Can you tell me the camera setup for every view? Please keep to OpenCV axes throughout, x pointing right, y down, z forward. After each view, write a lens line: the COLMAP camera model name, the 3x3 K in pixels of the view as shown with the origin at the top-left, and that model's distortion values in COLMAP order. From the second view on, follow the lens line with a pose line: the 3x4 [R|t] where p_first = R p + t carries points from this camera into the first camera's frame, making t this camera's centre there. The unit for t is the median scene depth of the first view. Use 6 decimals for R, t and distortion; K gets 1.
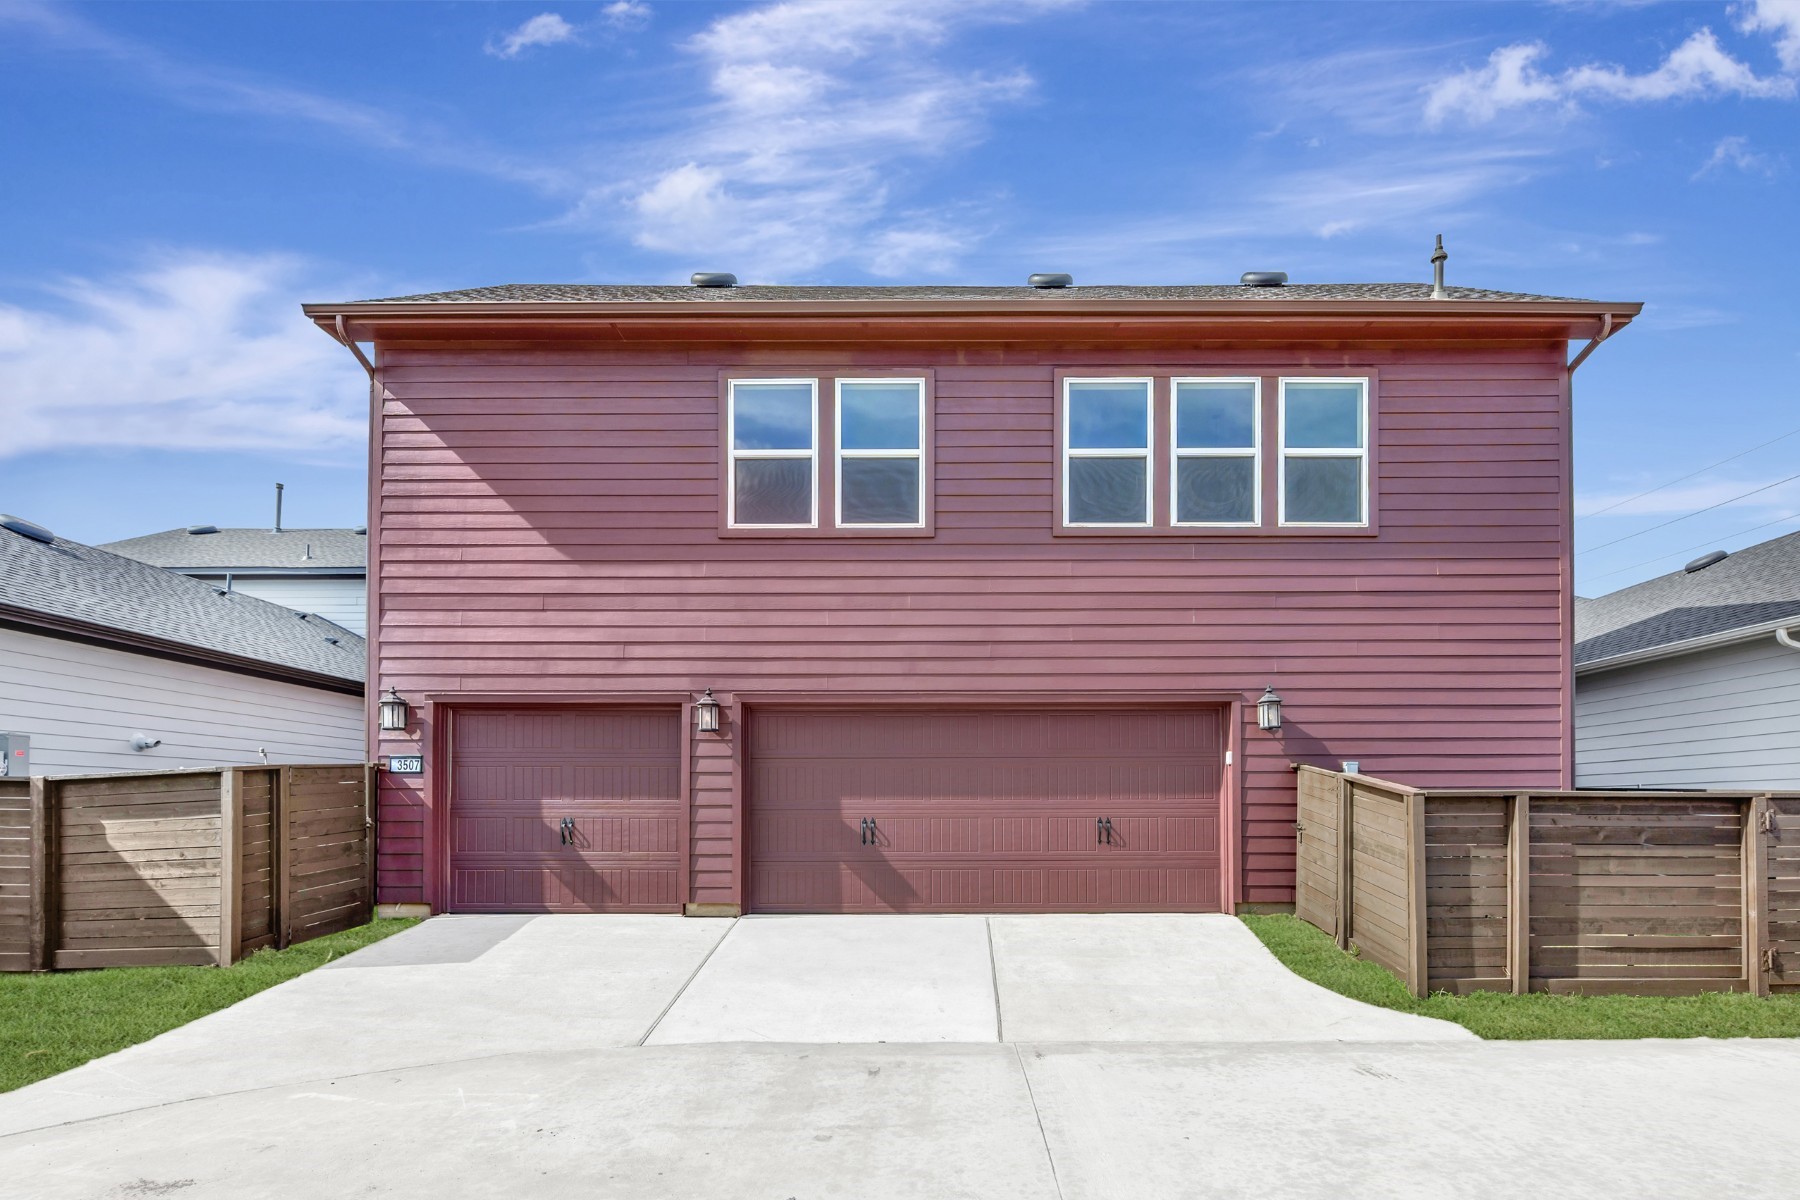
lens RADIAL K [[756.7, 0, 896.3], [0, 756.7, 617.9], [0, 0, 1]] dist [-0.002144, 0.000507]
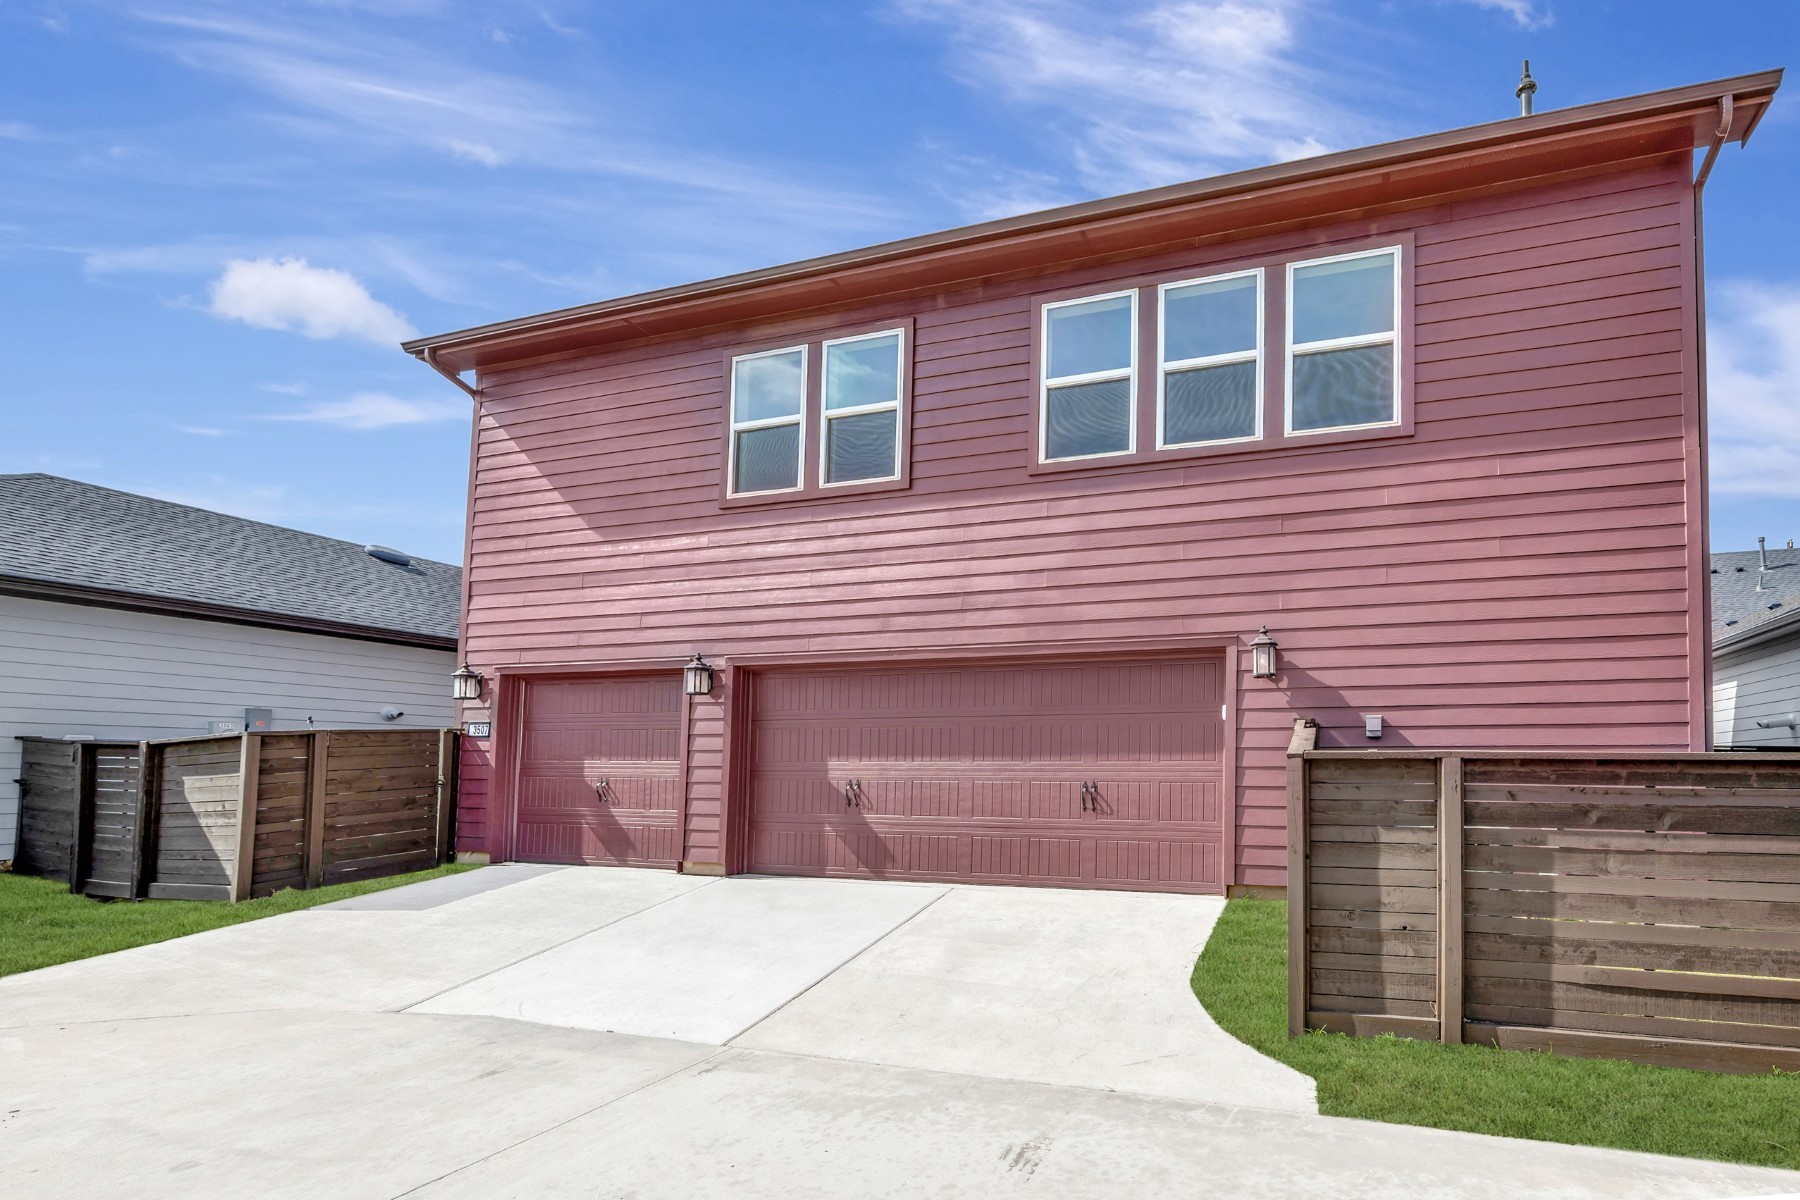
lens RADIAL K [[710.7, 0, 903.4], [0, 710.7, 581.0], [0, 0, 1]] dist [-0.002759, 0.000515]
pose [[0.968301, -0.059525, -0.242590, 0.269335], [0.056668, 0.998217, -0.018742, 0.029232], [0.243273, 0.004400, 0.969948, 0.125632]]
